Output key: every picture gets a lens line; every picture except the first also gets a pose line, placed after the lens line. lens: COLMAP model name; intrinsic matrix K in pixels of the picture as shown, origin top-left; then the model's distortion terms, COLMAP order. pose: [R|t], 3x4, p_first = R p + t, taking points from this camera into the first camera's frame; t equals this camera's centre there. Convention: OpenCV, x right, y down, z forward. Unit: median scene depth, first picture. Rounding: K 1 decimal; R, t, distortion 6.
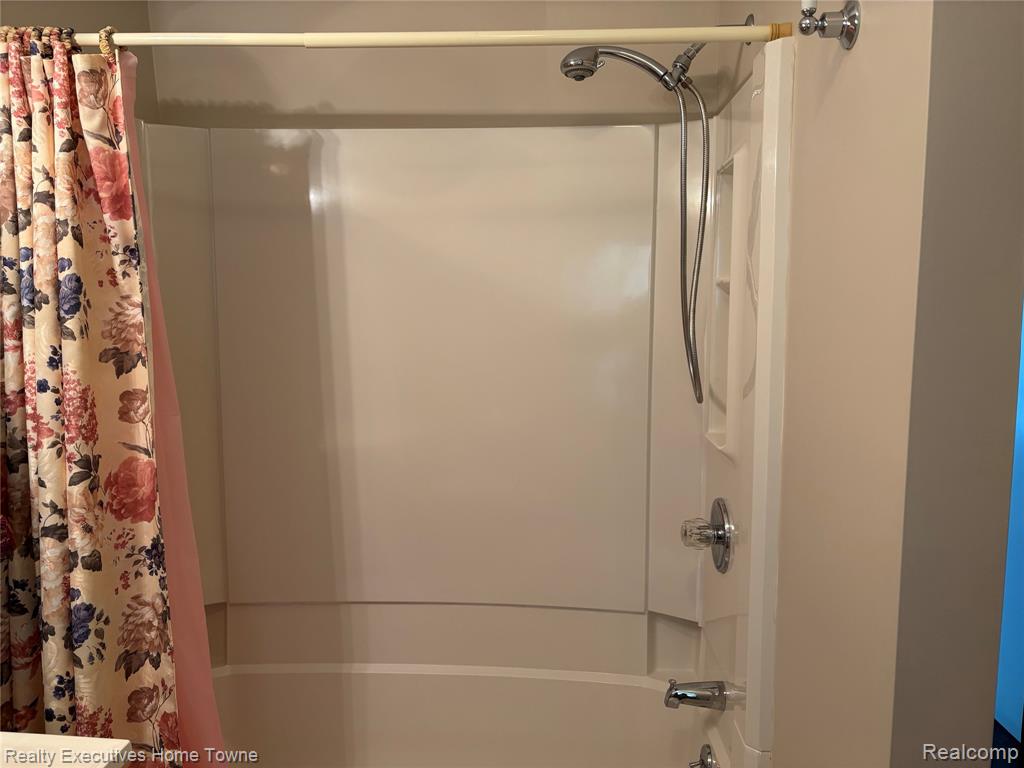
lens RADIAL K [[773.3, 0, 508.0], [0, 773.3, 397.6], [0, 0, 1]] dist [0.053523, -0.058614]
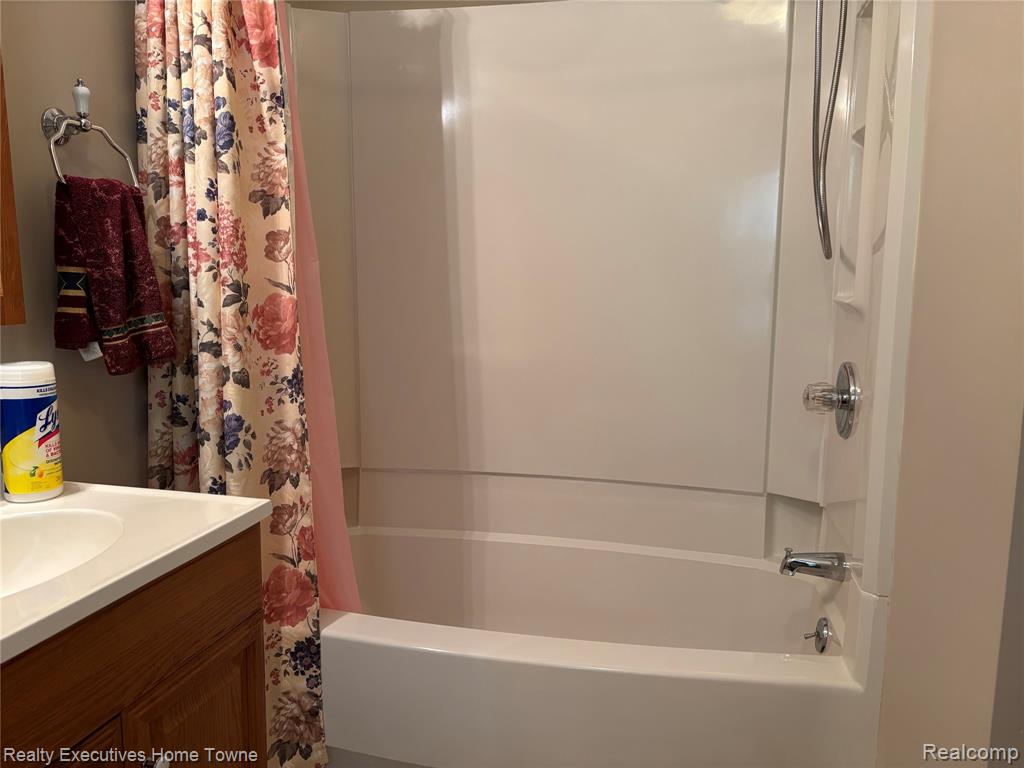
lens RADIAL K [[773.3, 0, 511.9], [0, 773.3, 392.8], [0, 0, 1]] dist [0.053523, -0.058614]
pose [[0.986886, 0.026410, -0.159242, 0.022564], [-0.021502, 0.999241, 0.032467, 0.183591], [0.159979, -0.028617, 0.986706, -0.028167]]
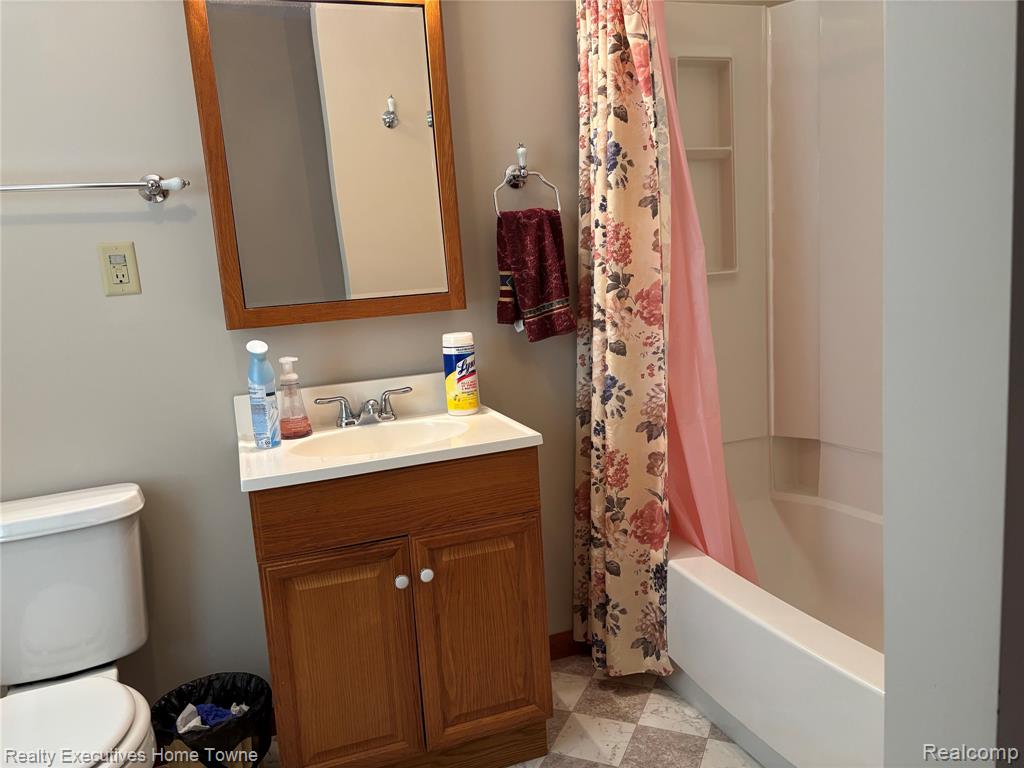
lens RADIAL K [[773.3, 0, 504.9], [0, 773.3, 392.5], [0, 0, 1]] dist [0.053523, -0.058614]
pose [[0.409793, 0.117673, -0.904557, 0.669878], [-0.038614, 0.992993, 0.111684, 0.138566], [0.911361, -0.010839, 0.411466, 0.222736]]
